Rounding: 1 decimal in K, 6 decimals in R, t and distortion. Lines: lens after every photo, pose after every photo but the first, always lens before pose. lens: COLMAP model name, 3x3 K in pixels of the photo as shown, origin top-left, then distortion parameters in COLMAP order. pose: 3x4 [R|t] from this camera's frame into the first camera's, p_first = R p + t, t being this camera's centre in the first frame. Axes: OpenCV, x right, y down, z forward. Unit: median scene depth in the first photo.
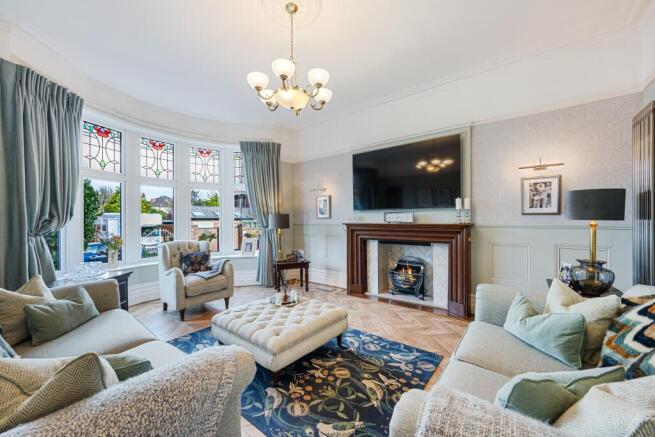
lens RADIAL K [[253.2, 0, 327.6], [0, 253.2, 215.1], [0, 0, 1]] dist [-0.000786, -0.000014]
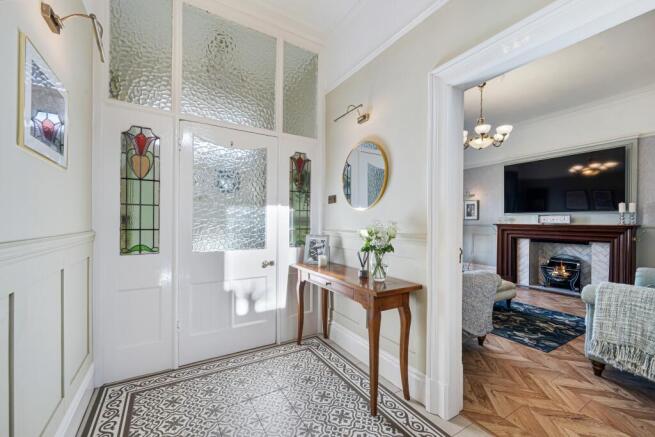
lens RADIAL K [[269.6, 0, 327.5], [0, 269.6, 219.6], [0, 0, 1]] dist [0.004540, 0.000904]
pose [[0.936018, 0.011398, -0.351768, -0.240466], [-0.009117, 0.999925, 0.008138, 0.009351], [0.351835, -0.004410, 0.936052, -0.498991]]
